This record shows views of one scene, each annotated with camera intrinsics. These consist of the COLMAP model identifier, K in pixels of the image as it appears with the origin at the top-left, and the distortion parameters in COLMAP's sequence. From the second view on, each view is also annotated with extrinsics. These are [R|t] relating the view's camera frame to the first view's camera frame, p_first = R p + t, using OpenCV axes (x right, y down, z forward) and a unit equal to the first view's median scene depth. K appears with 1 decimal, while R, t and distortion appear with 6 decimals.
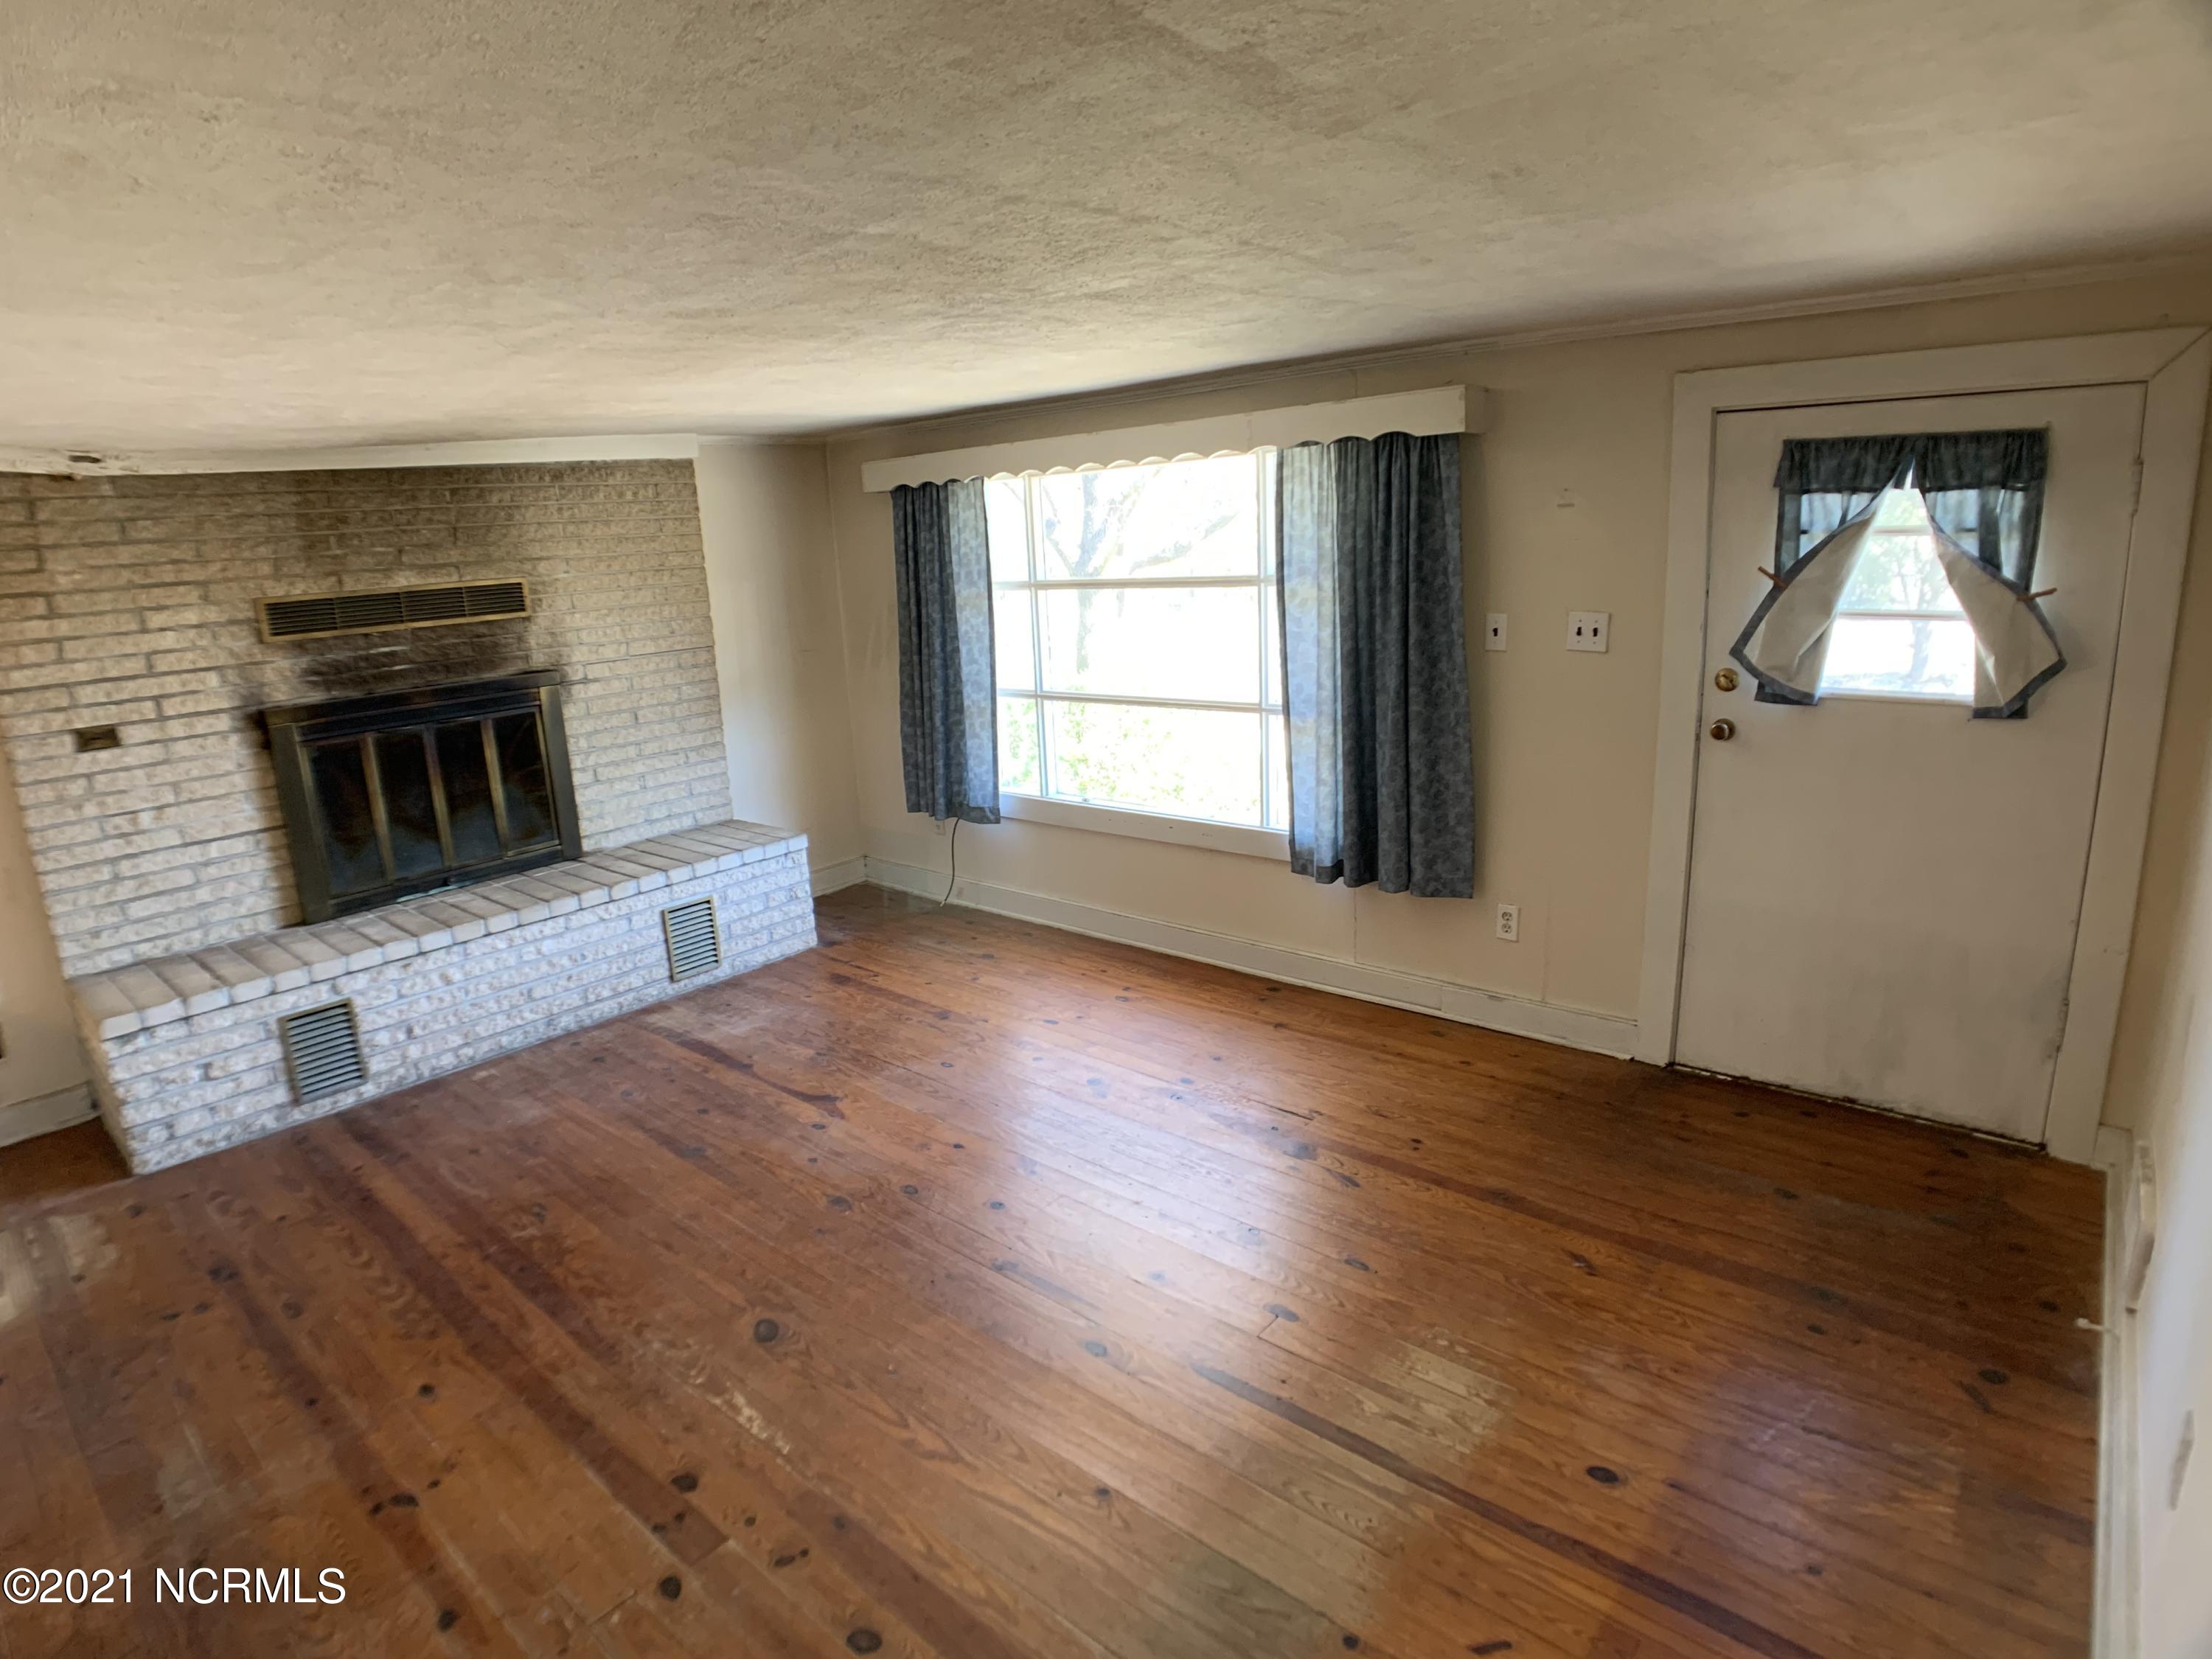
lens RADIAL K [[1195.3, 0, 1077.7], [0, 1195.3, 813.8], [0, 0, 1]] dist [-0.099274, 0.022391]
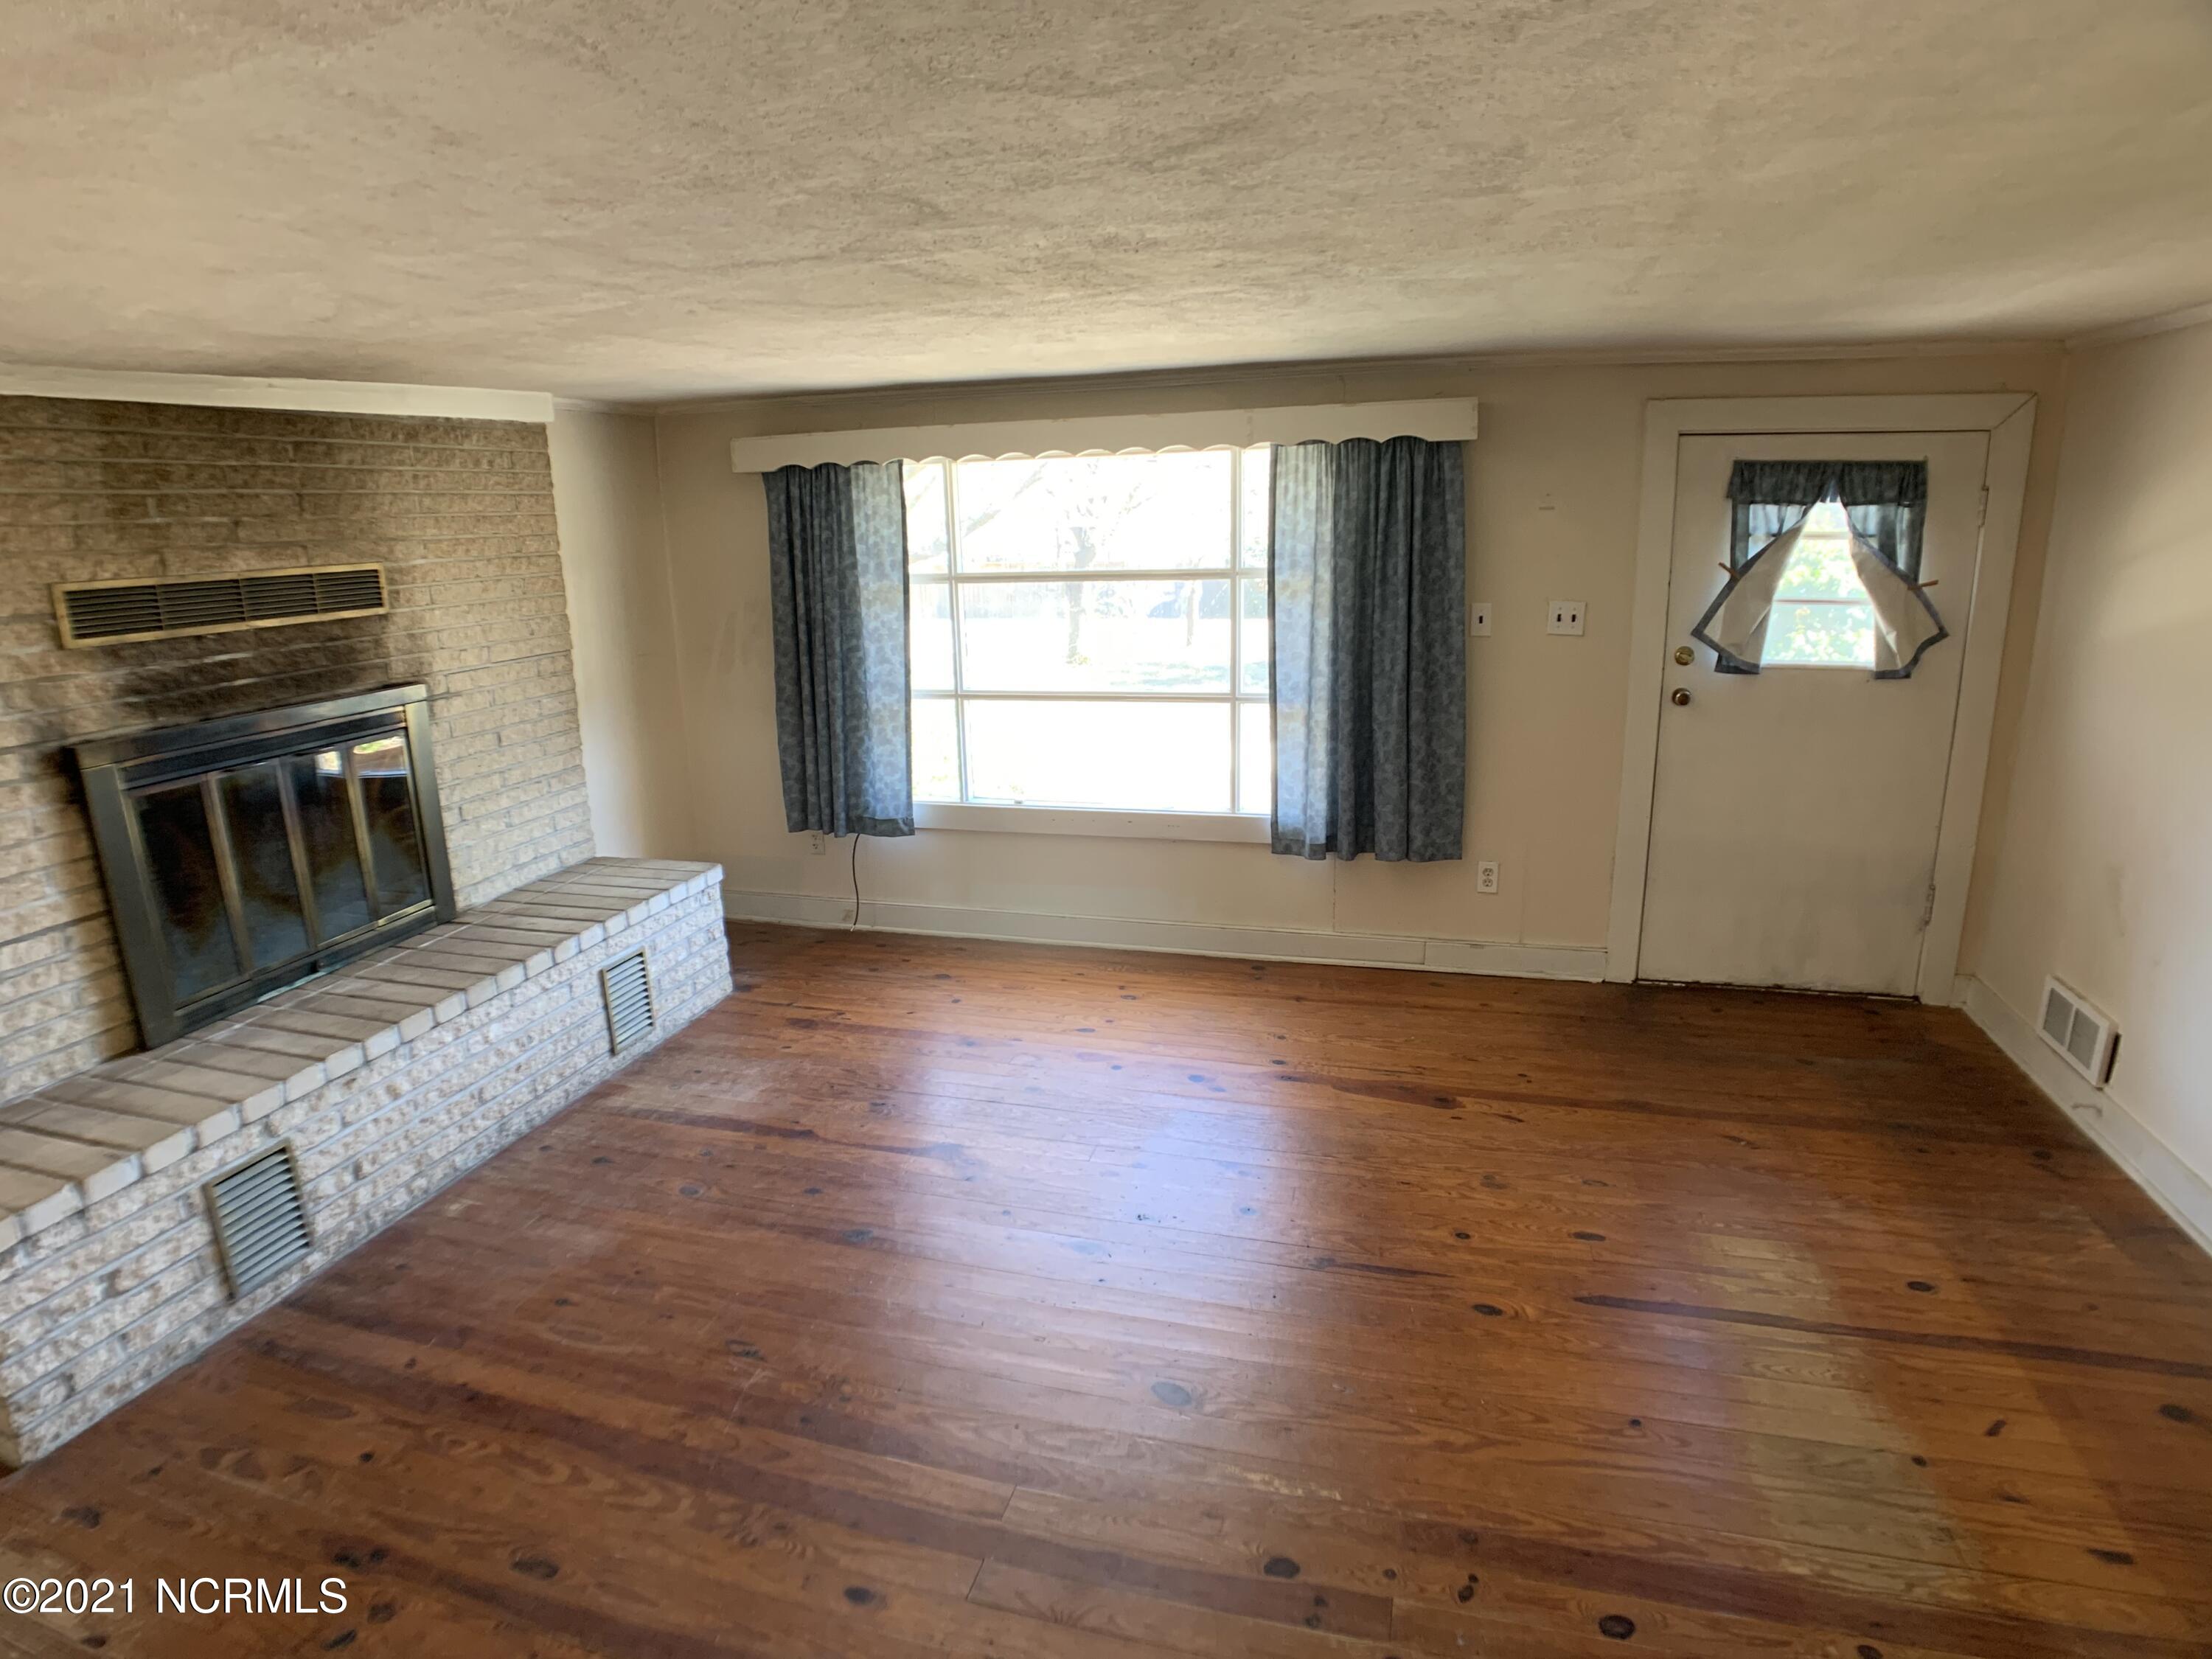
lens RADIAL K [[1194.5, 0, 1091.3], [0, 1194.5, 818.9], [0, 0, 1]] dist [-0.102292, 0.028127]
pose [[0.903172, -0.077144, 0.422290, -0.457581], [0.077850, 0.996843, 0.015601, -0.010959], [-0.422161, 0.018785, 0.906326, 0.139089]]
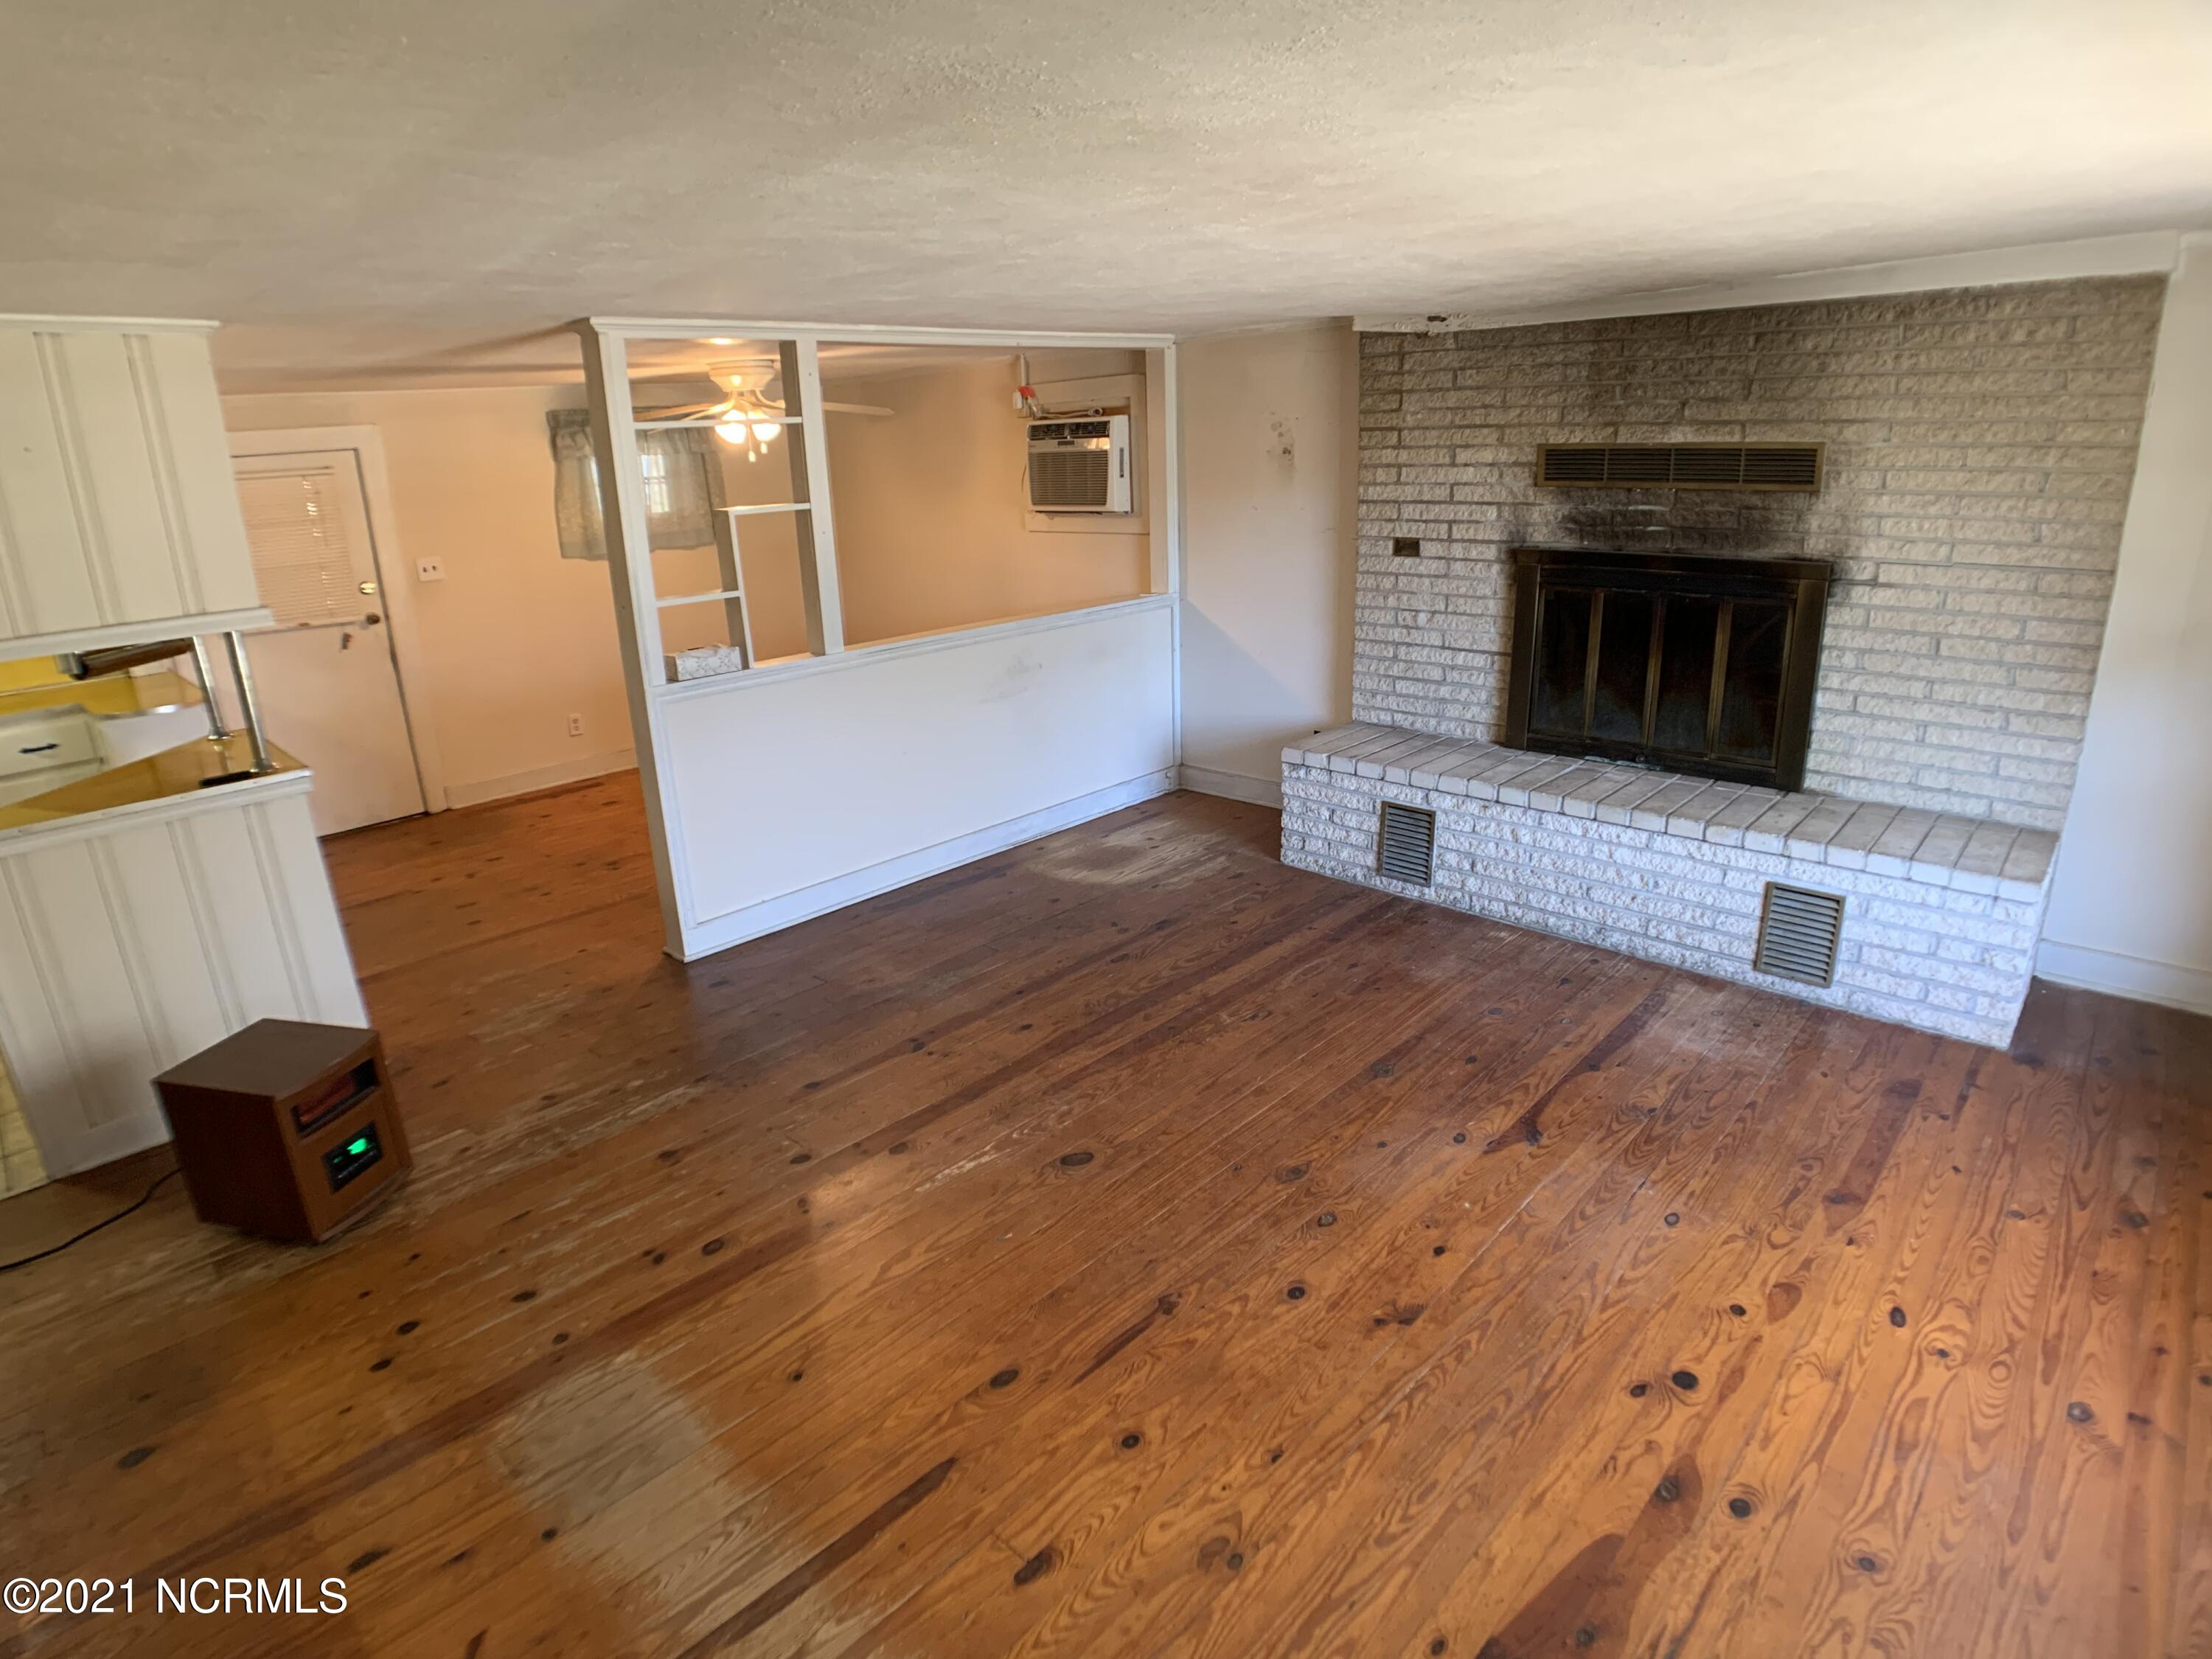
lens RADIAL K [[1178.2, 0, 1077.2], [0, 1178.2, 820.7], [0, 0, 1]] dist [-0.083353, 0.010373]
pose [[-0.051786, 0.351921, -0.934596, 0.453460], [-0.187431, 0.915797, 0.355227, -0.170654], [0.980912, 0.193568, 0.018535, 0.627400]]
